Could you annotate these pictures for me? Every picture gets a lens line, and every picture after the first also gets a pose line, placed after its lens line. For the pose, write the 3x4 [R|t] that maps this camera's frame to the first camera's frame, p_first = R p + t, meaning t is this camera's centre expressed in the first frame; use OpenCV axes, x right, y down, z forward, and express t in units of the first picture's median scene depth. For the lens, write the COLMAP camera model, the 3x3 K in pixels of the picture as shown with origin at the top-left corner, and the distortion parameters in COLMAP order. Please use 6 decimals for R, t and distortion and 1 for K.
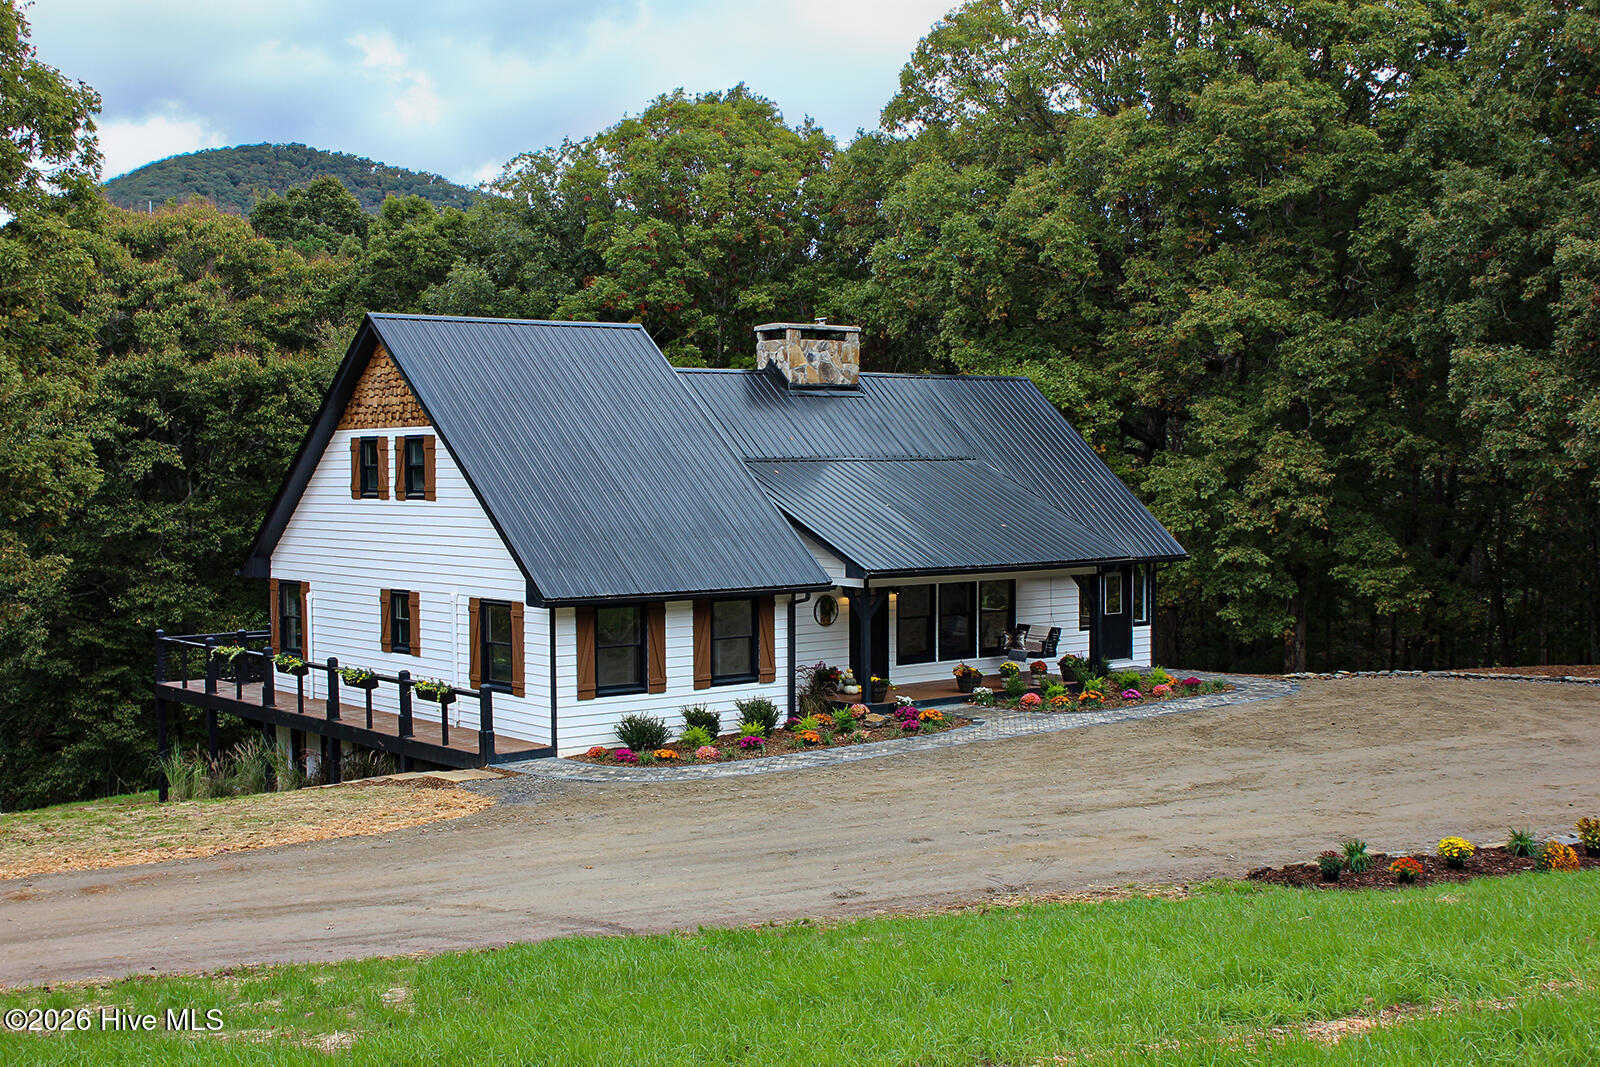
lens RADIAL K [[2029.9, 0, 800.8], [0, 2029.9, 608.1], [0, 0, 1]] dist [-0.043242, -0.054170]
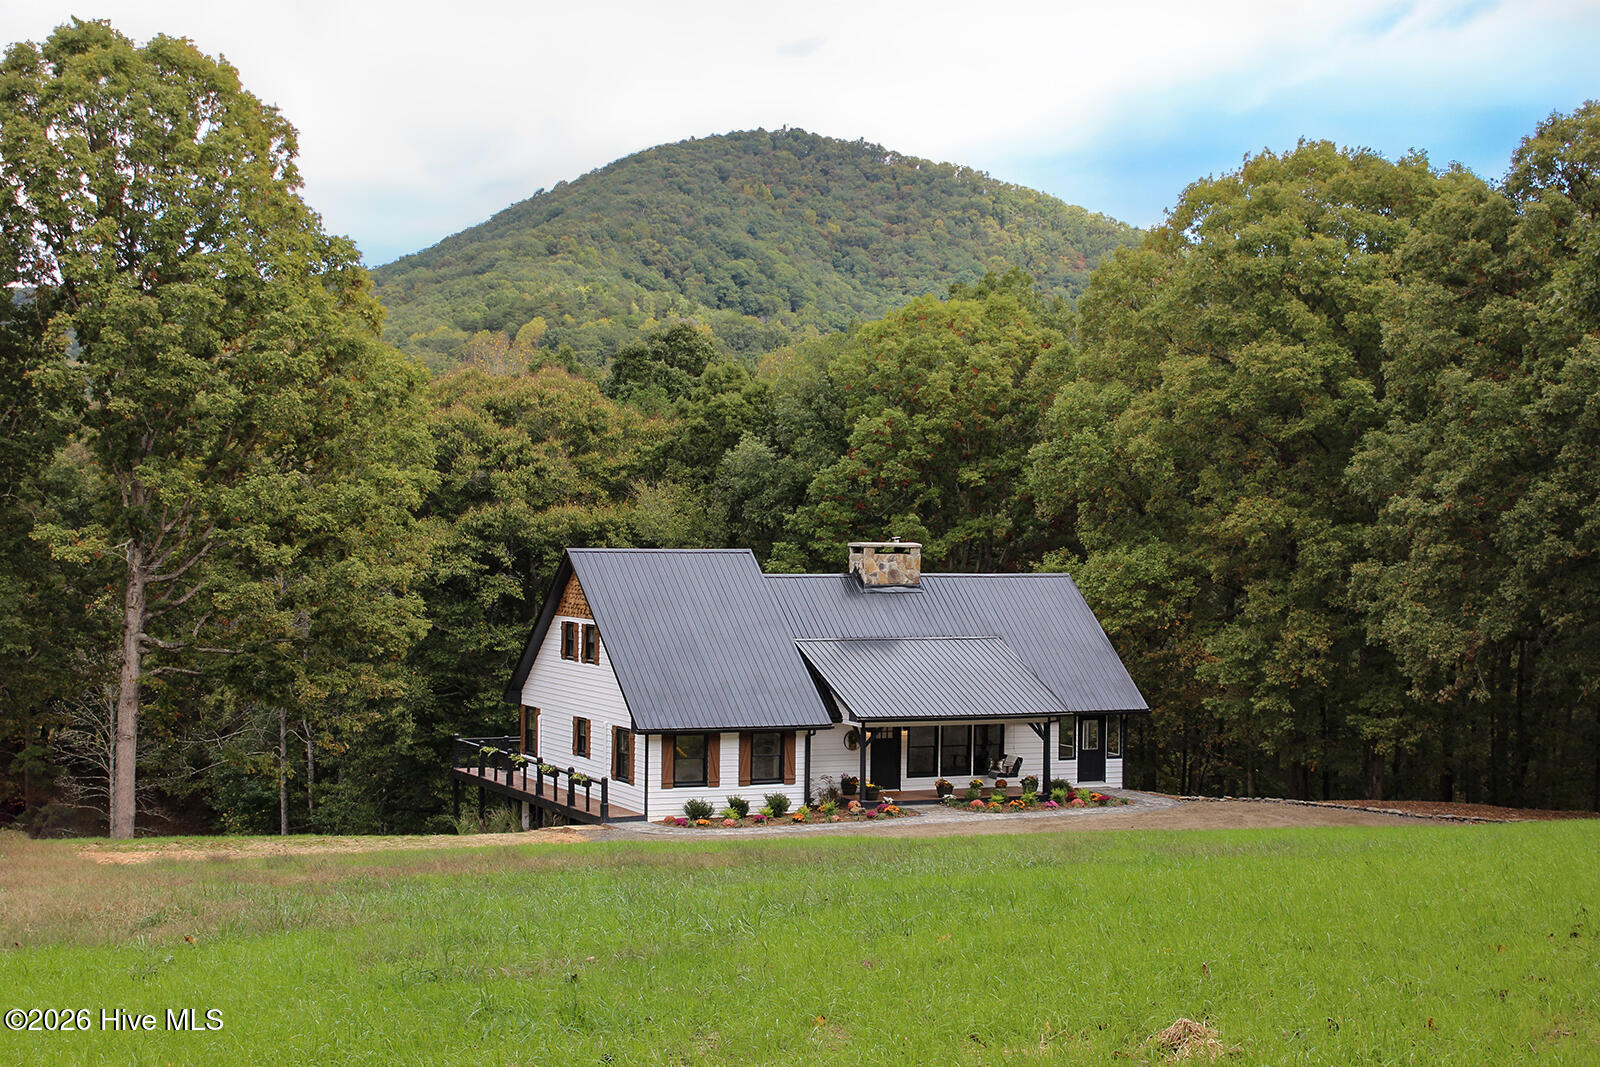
lens RADIAL K [[2566.7, 0, 800.0], [0, 2566.7, 533.5], [0, 0, 1]] dist [-0.289444, -0.013300]
pose [[0.971446, 0.020552, -0.236368, 0.383143], [-0.036094, 0.997447, -0.061617, -0.030548], [0.234499, 0.068389, 0.969708, -0.809554]]
